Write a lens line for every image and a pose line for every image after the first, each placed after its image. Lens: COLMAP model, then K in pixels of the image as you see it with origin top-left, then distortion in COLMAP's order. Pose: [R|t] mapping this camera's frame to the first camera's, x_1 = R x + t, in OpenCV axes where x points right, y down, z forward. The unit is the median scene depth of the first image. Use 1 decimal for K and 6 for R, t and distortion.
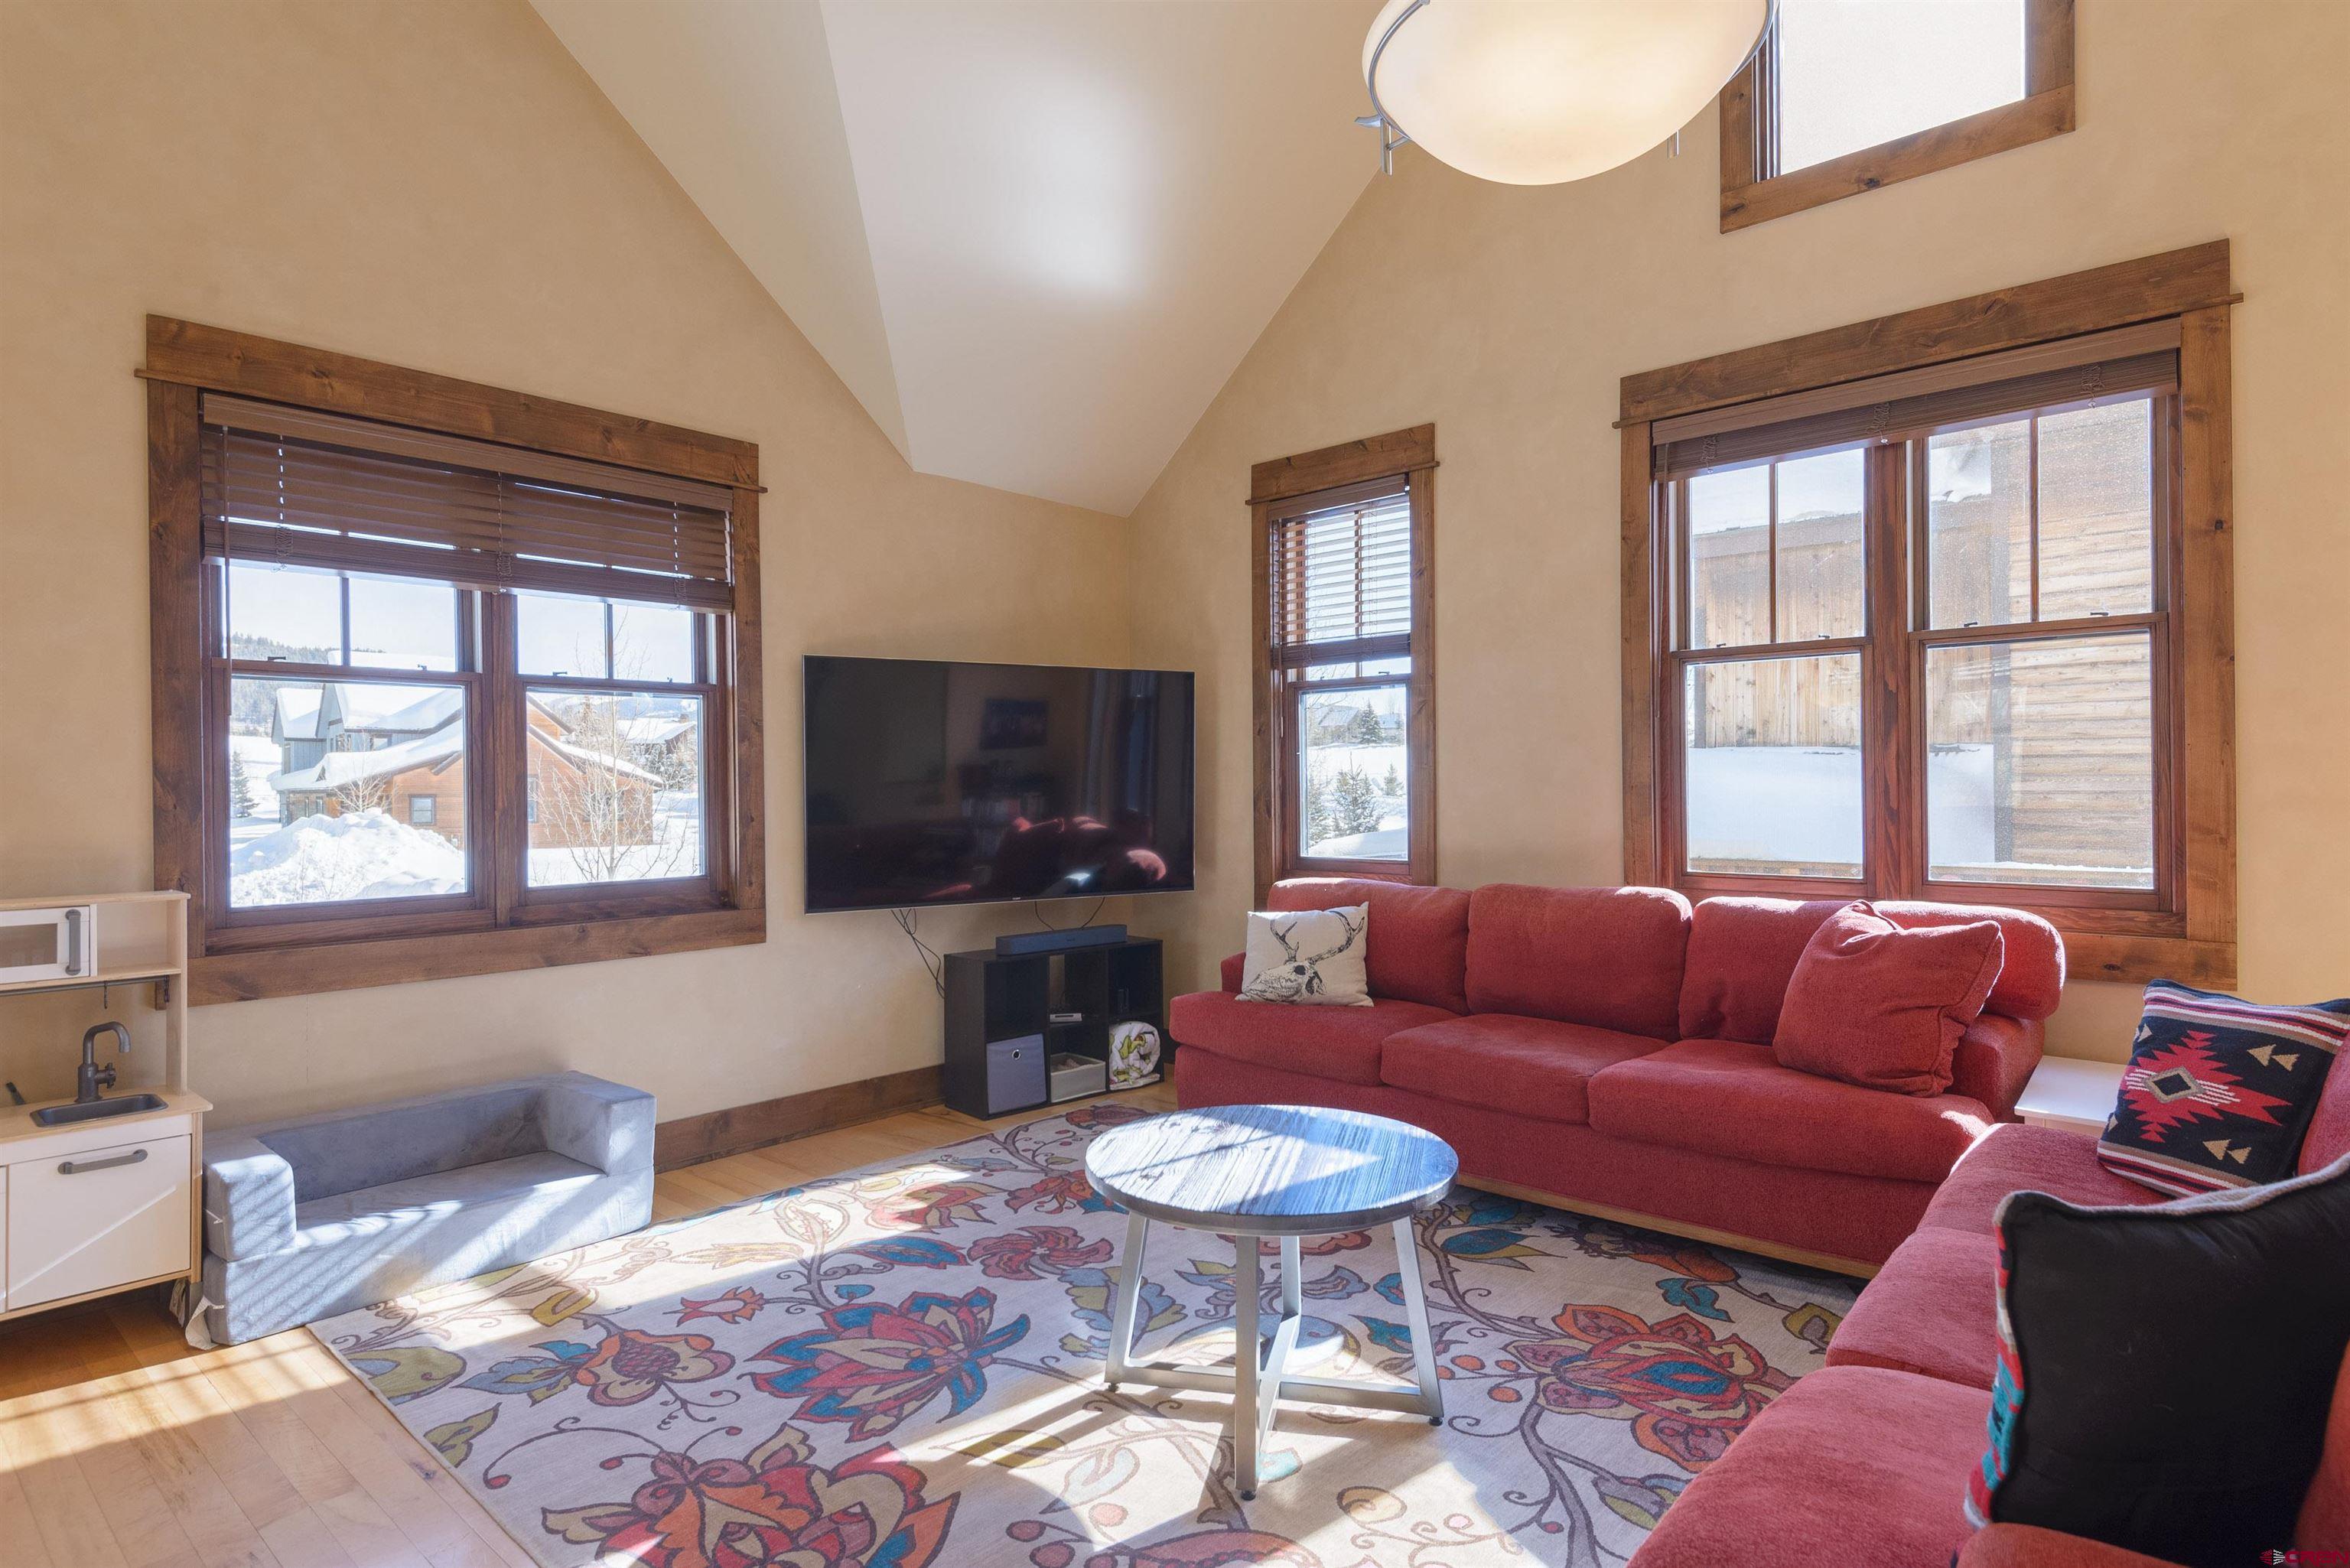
lens RADIAL K [[1190.7, 0, 1188.2], [0, 1190.7, 793.7], [0, 0, 1]] dist [-0.005718, -0.004309]
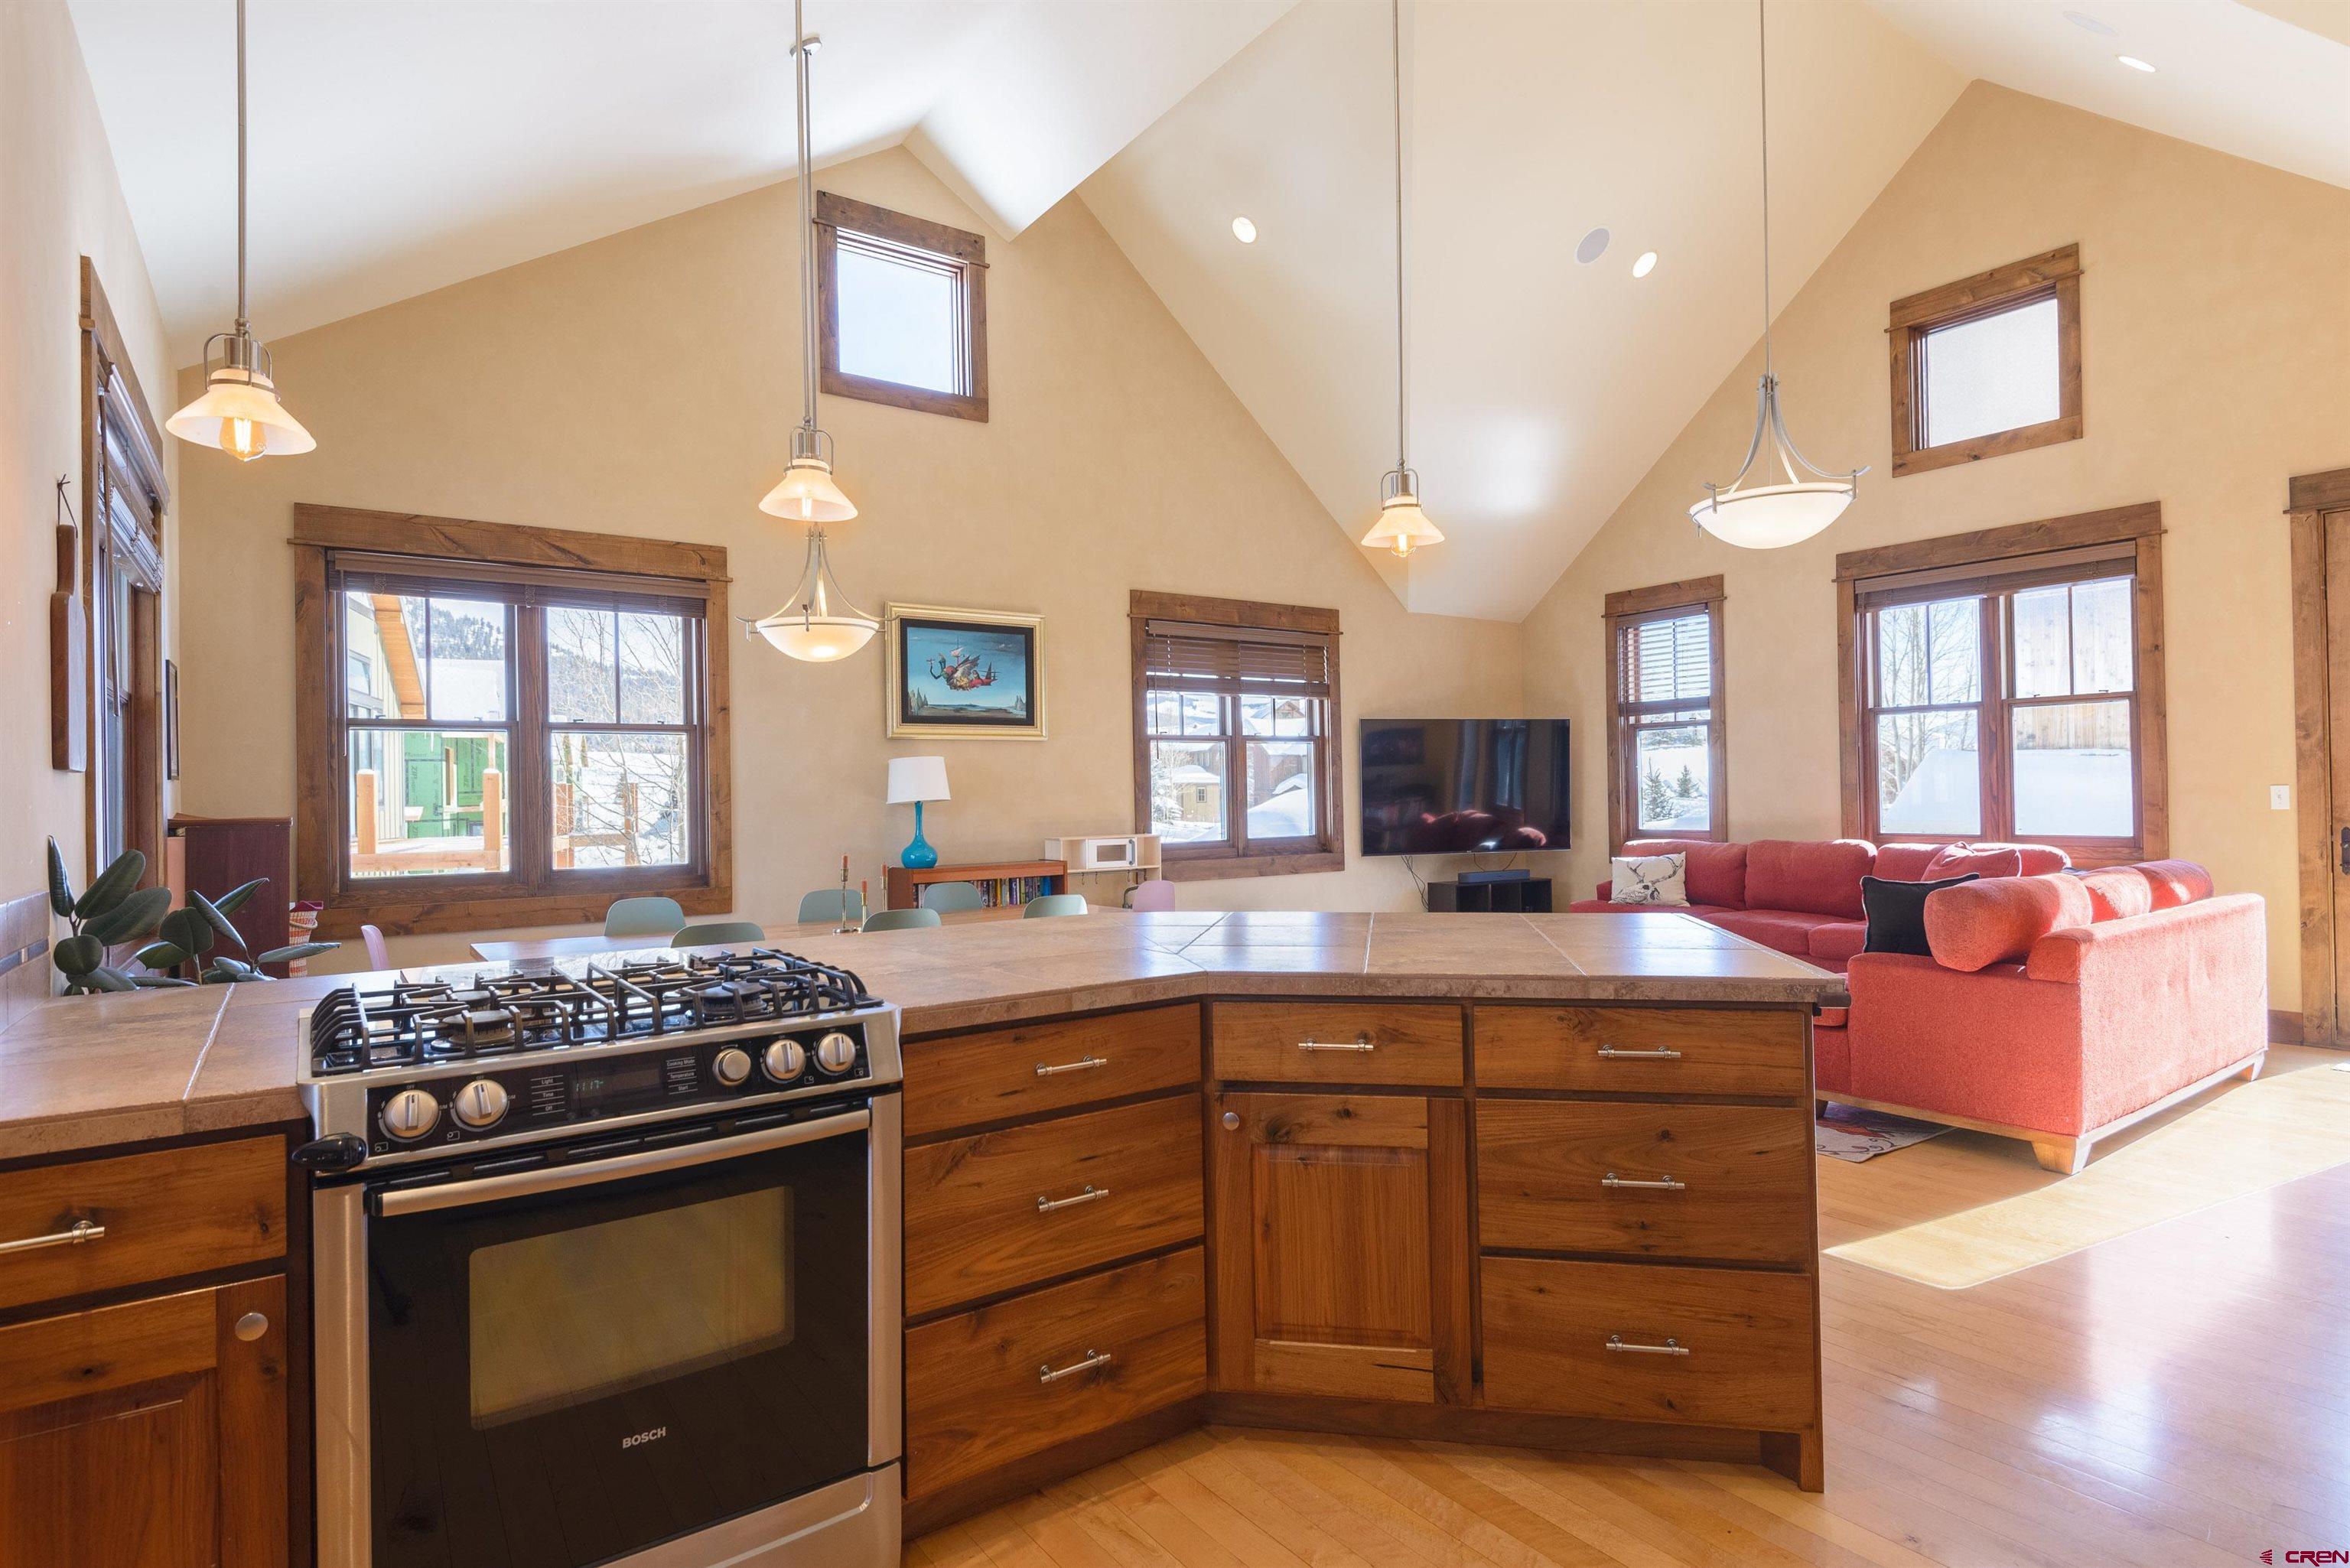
lens RADIAL K [[1190.7, 0, 1156.7], [0, 1190.7, 788.6], [0, 0, 1]] dist [-0.005718, -0.004309]
pose [[0.969459, -0.008522, -0.245107, -0.171783], [0.006405, 0.999935, -0.009434, 0.009016], [0.245171, 0.007576, 0.969450, -0.882233]]
